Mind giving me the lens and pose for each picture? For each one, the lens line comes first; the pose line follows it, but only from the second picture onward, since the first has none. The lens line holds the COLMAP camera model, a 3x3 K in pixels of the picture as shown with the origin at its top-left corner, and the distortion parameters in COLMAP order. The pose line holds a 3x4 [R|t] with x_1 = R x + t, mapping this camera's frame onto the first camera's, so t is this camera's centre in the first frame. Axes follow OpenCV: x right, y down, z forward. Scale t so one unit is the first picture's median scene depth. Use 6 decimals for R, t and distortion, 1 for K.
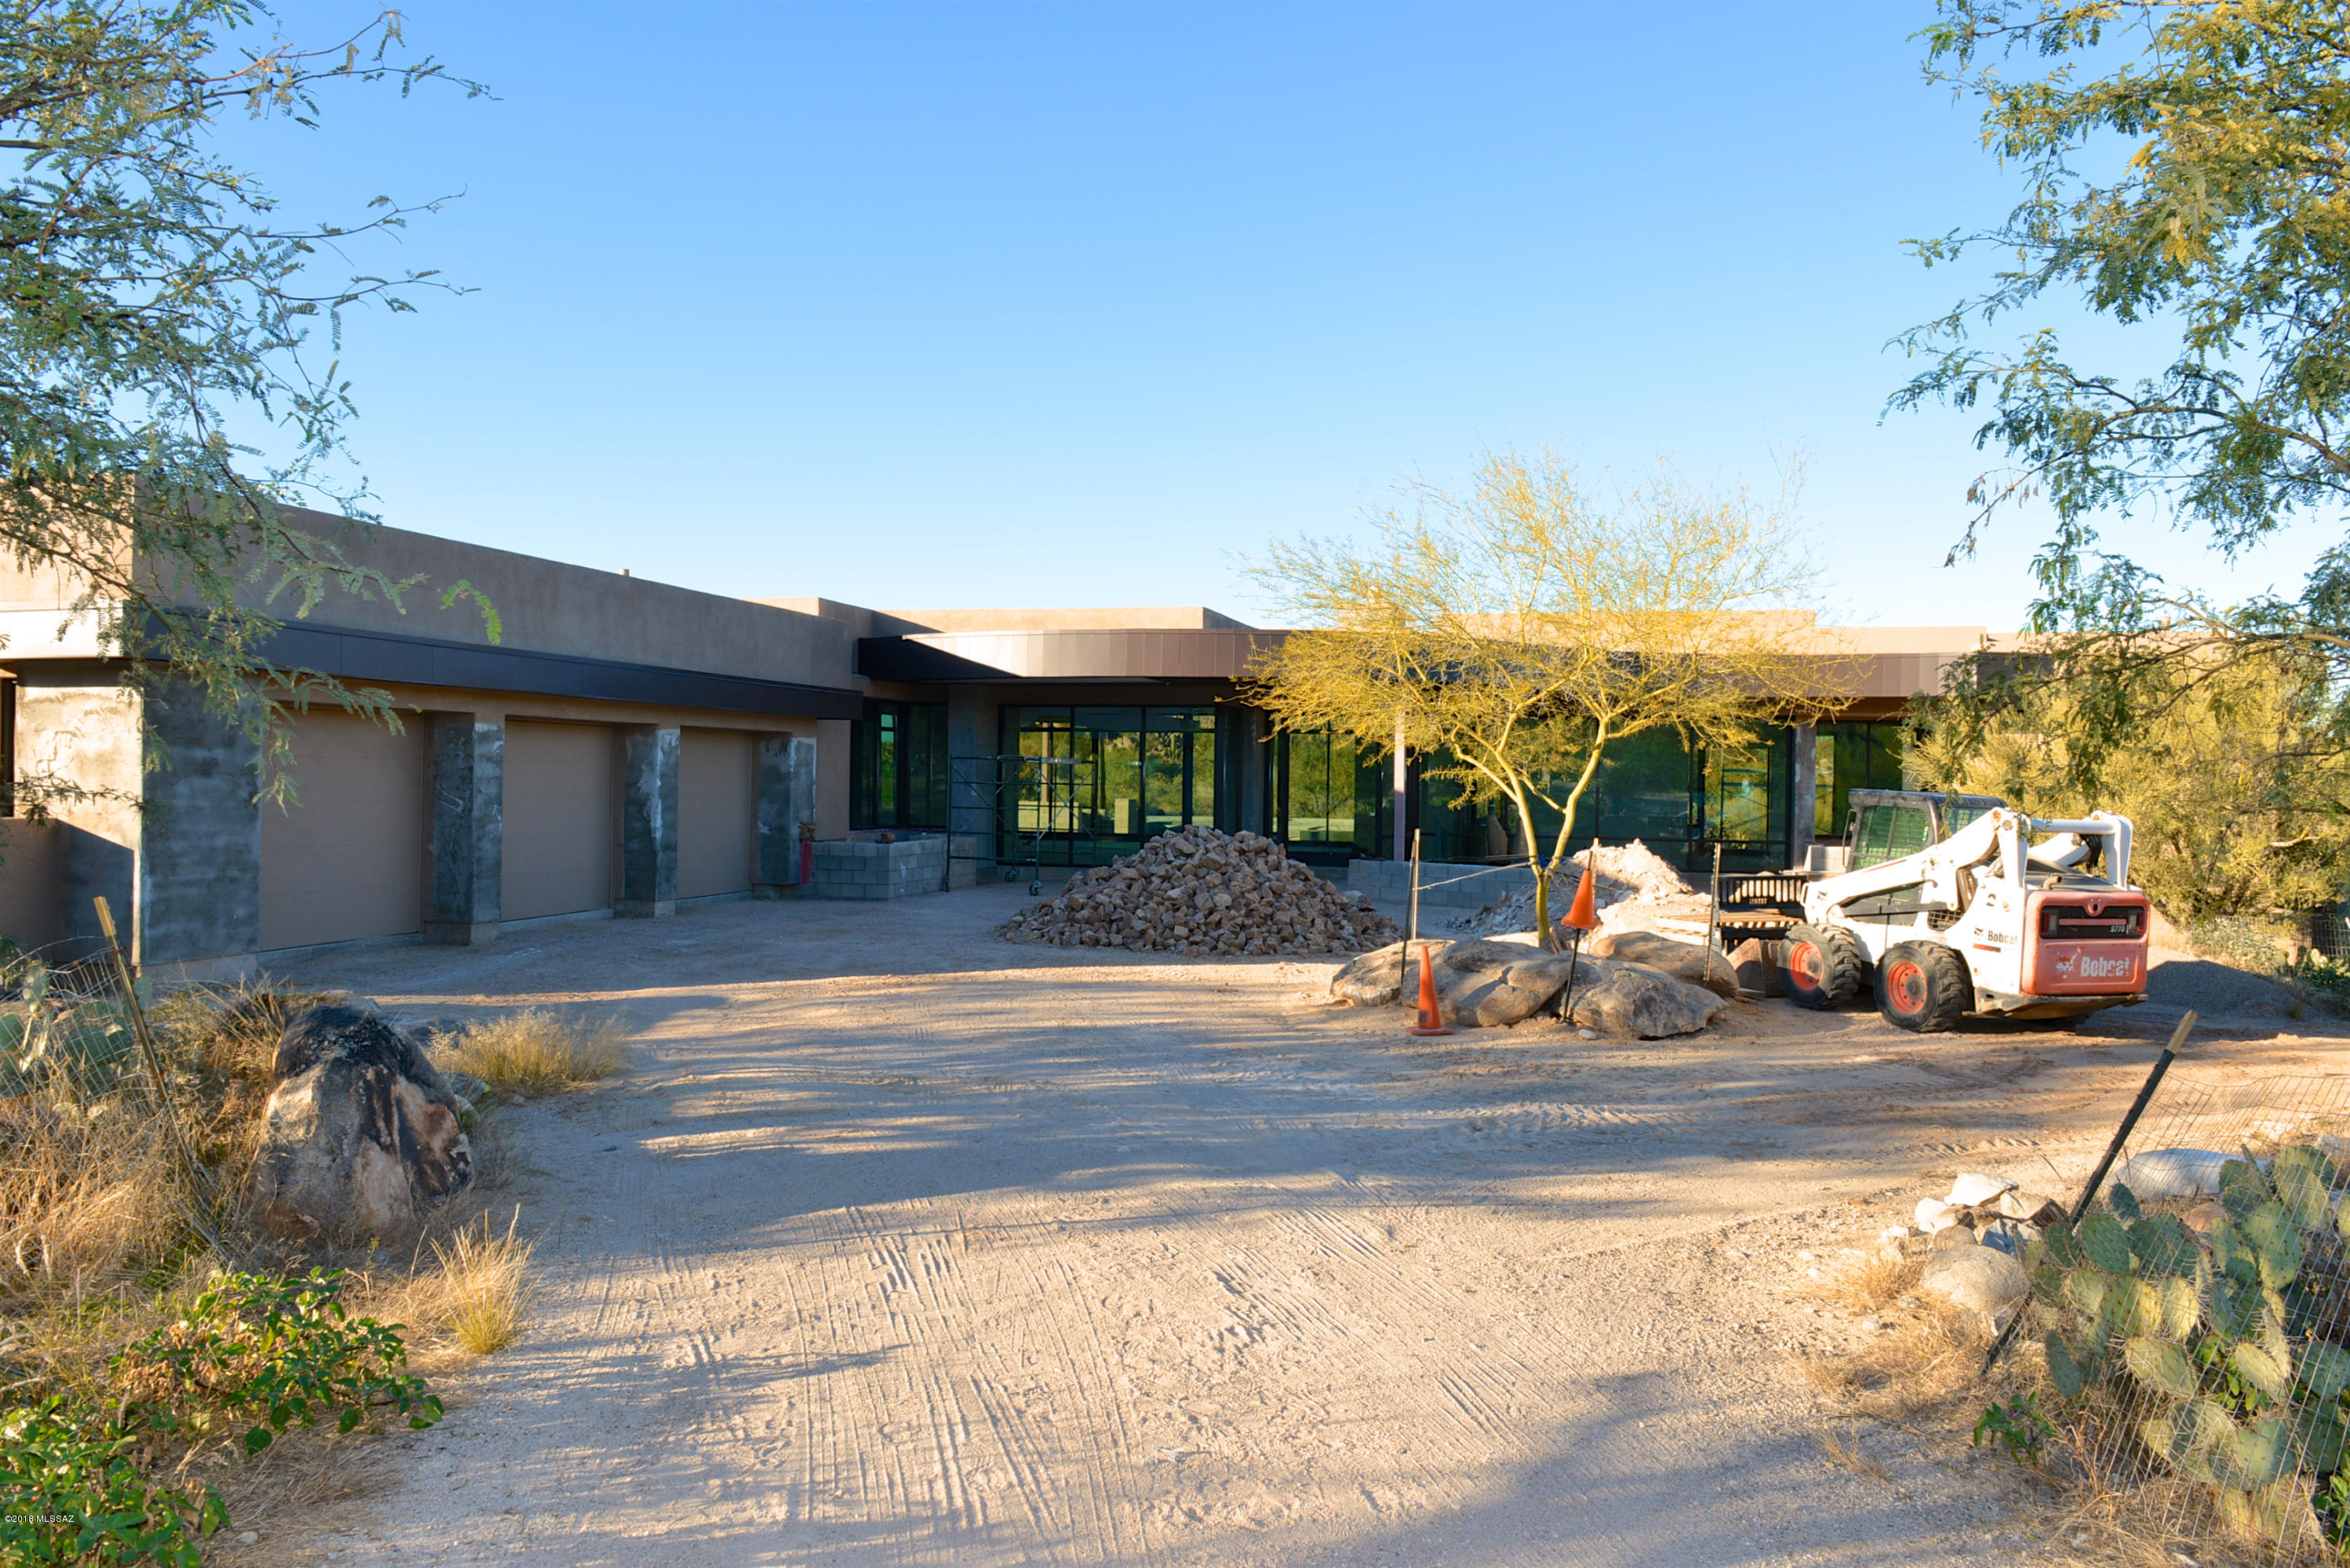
lens RADIAL K [[1606.5, 0, 1175.0], [0, 1606.5, 784.0], [0, 0, 1]] dist [-0.000505, 0.000512]
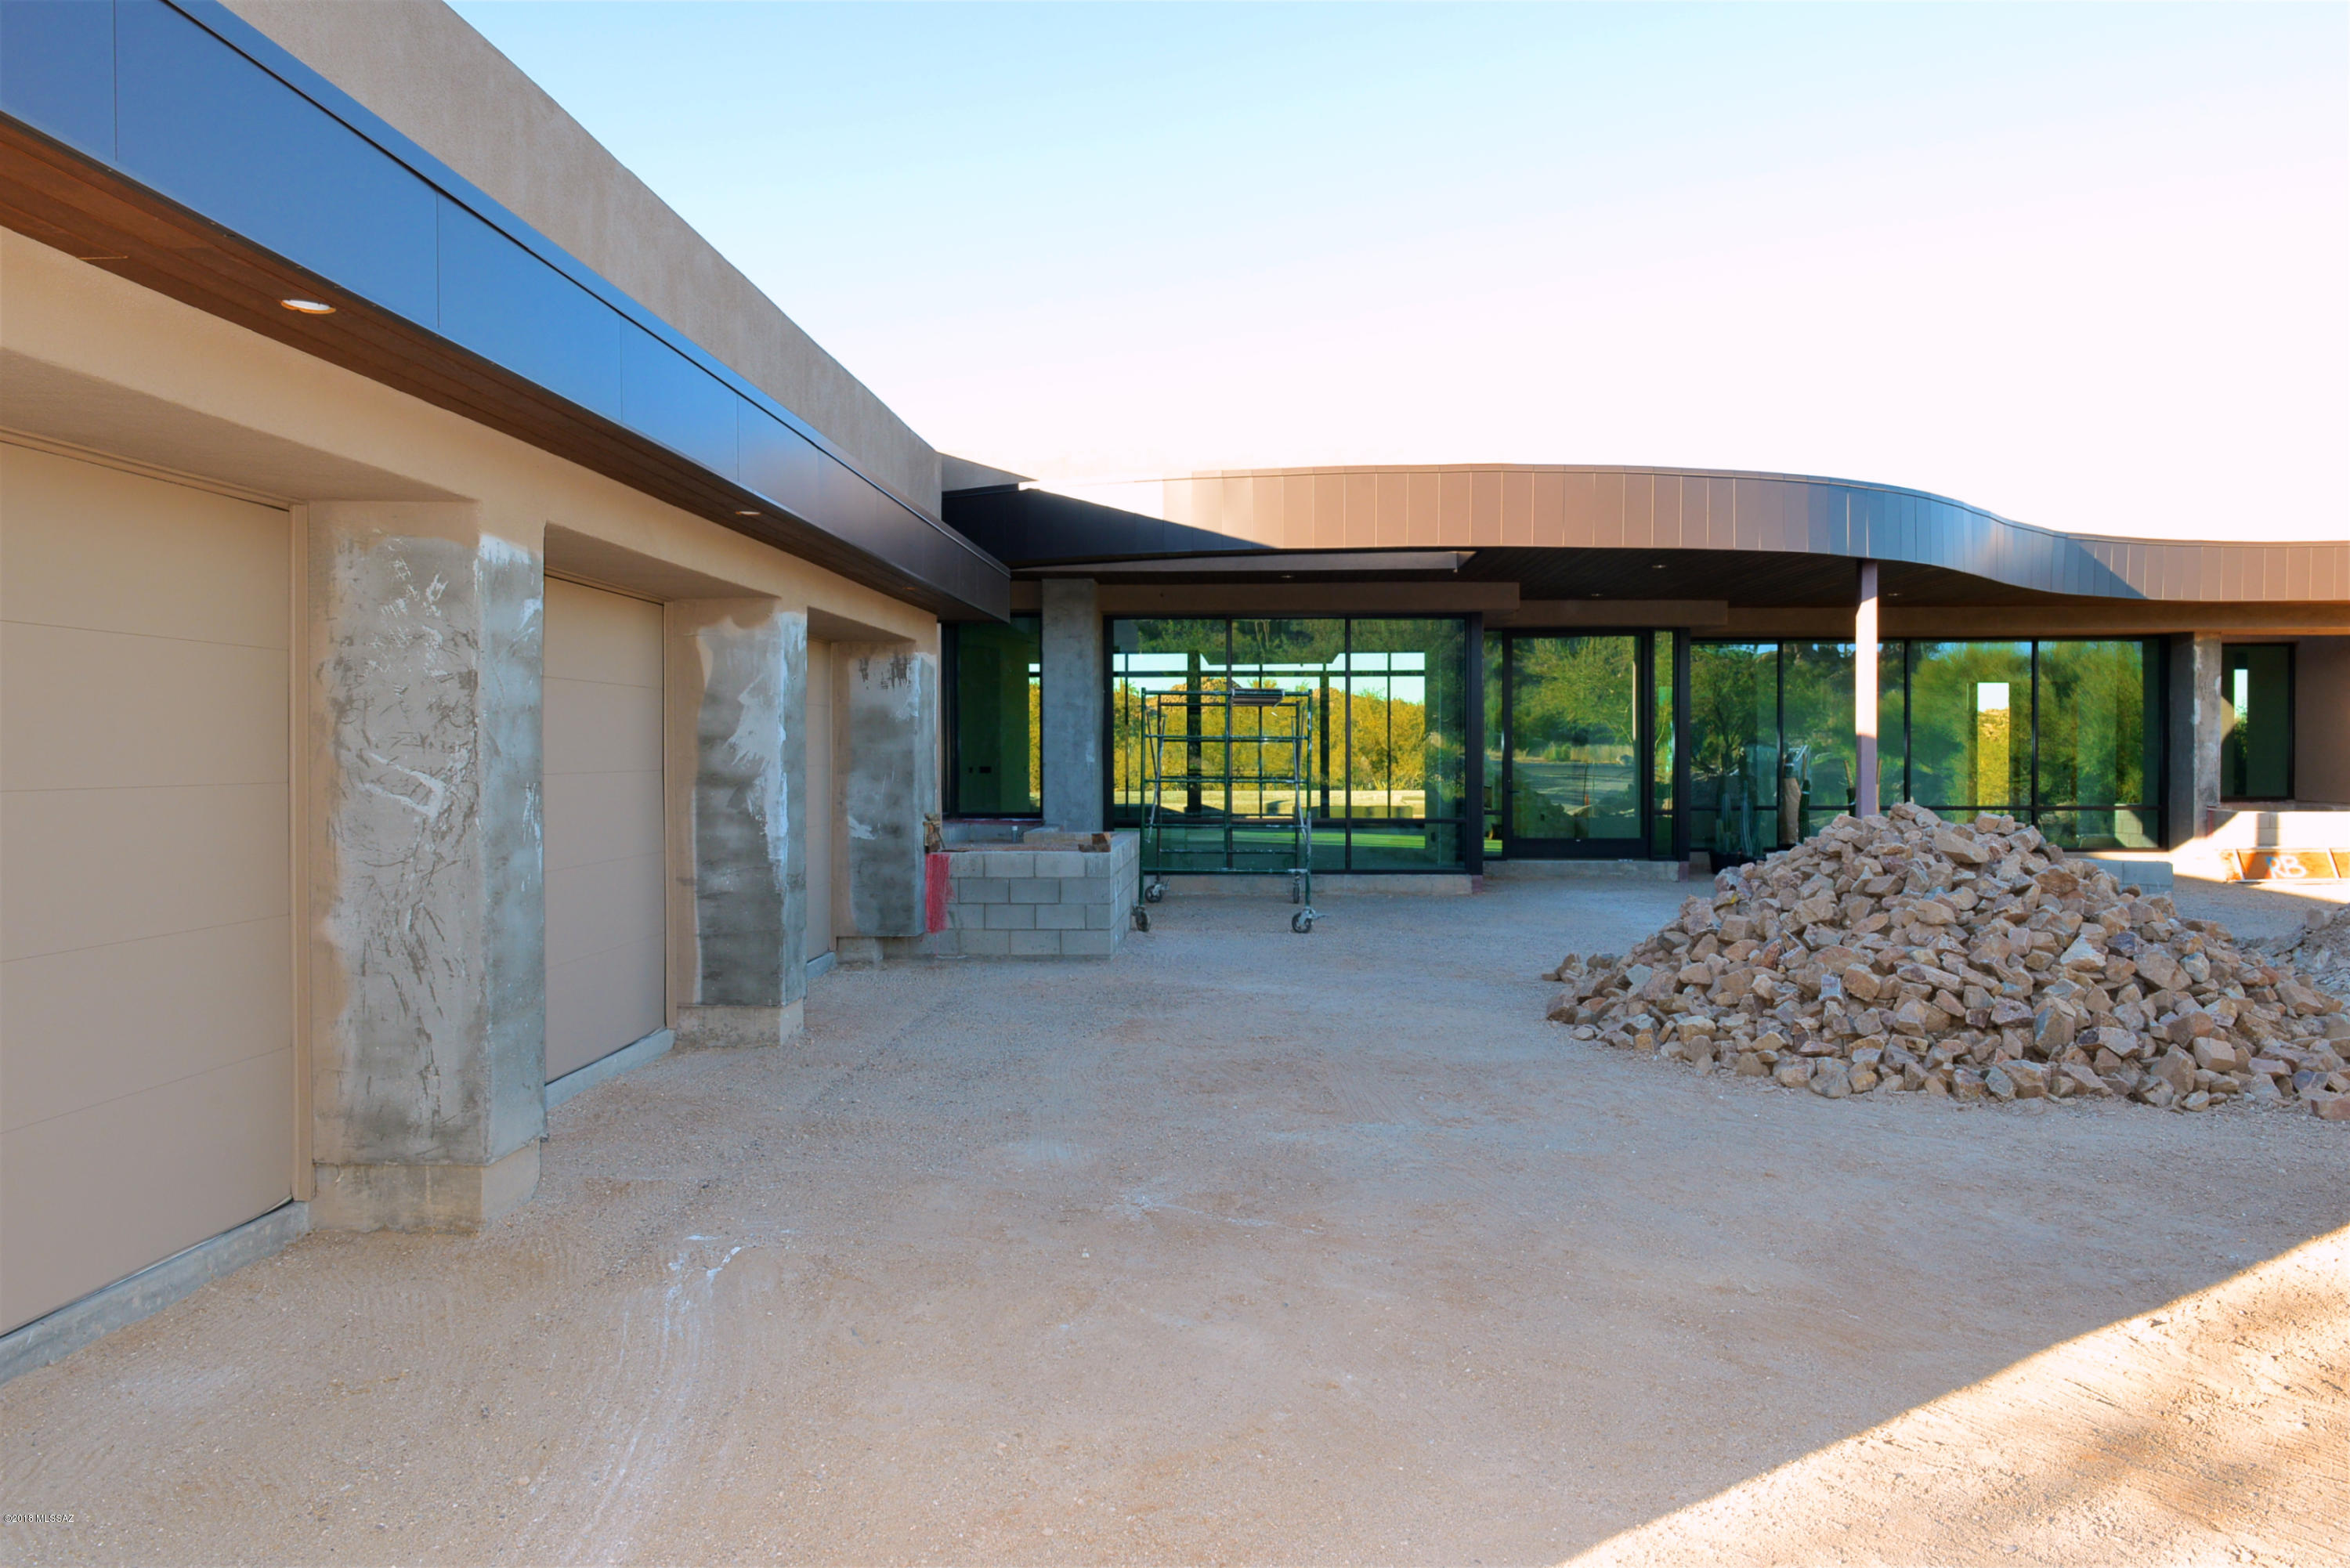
lens RADIAL K [[1669.2, 0, 1175.0], [0, 1669.2, 784.0], [0, 0, 1]] dist [0.072812, -0.000211]
pose [[0.981035, -0.020027, 0.192792, -0.304108], [0.016883, 0.999697, 0.017939, 0.006342], [-0.193093, -0.014344, 0.981076, 0.536427]]
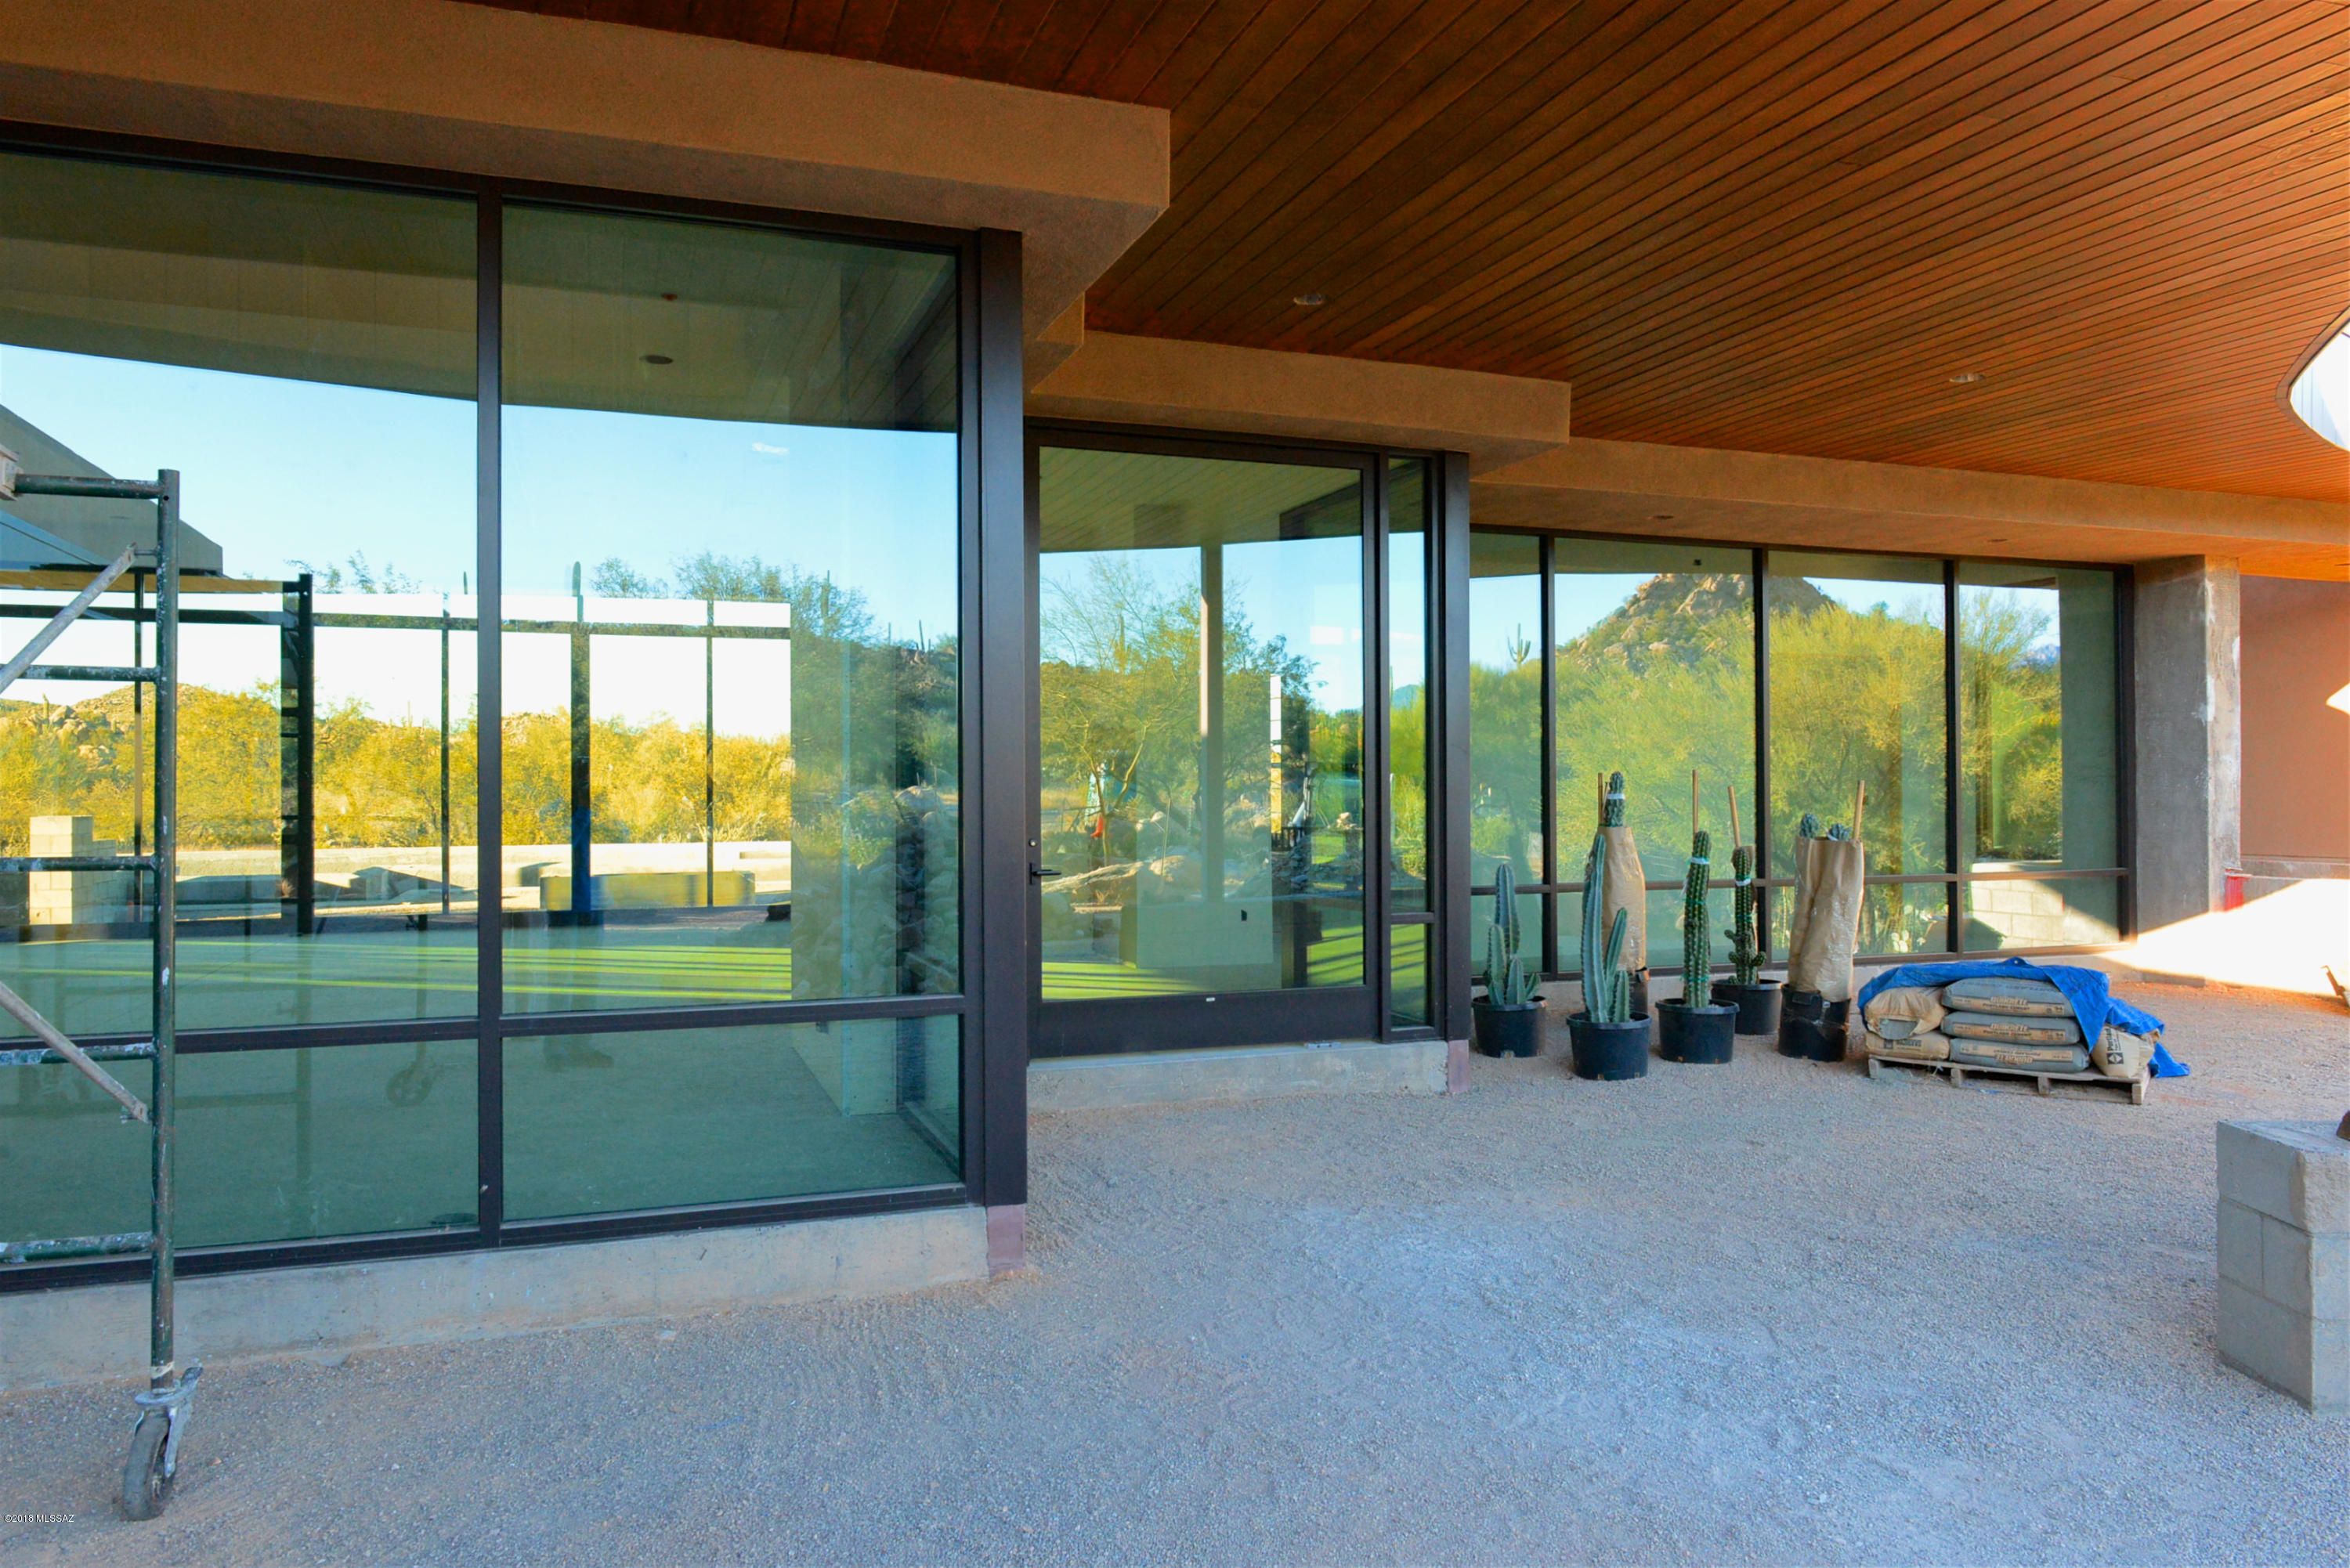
lens RADIAL K [[1606.5, 0, 1175.0], [0, 1606.5, 784.0], [0, 0, 1]] dist [-0.000505, 0.000512]
pose [[0.835579, -0.015261, 0.549158, -0.053136], [0.017682, 0.999843, 0.000882, 0.014053], [-0.549085, 0.008973, 0.835718, 1.250129]]
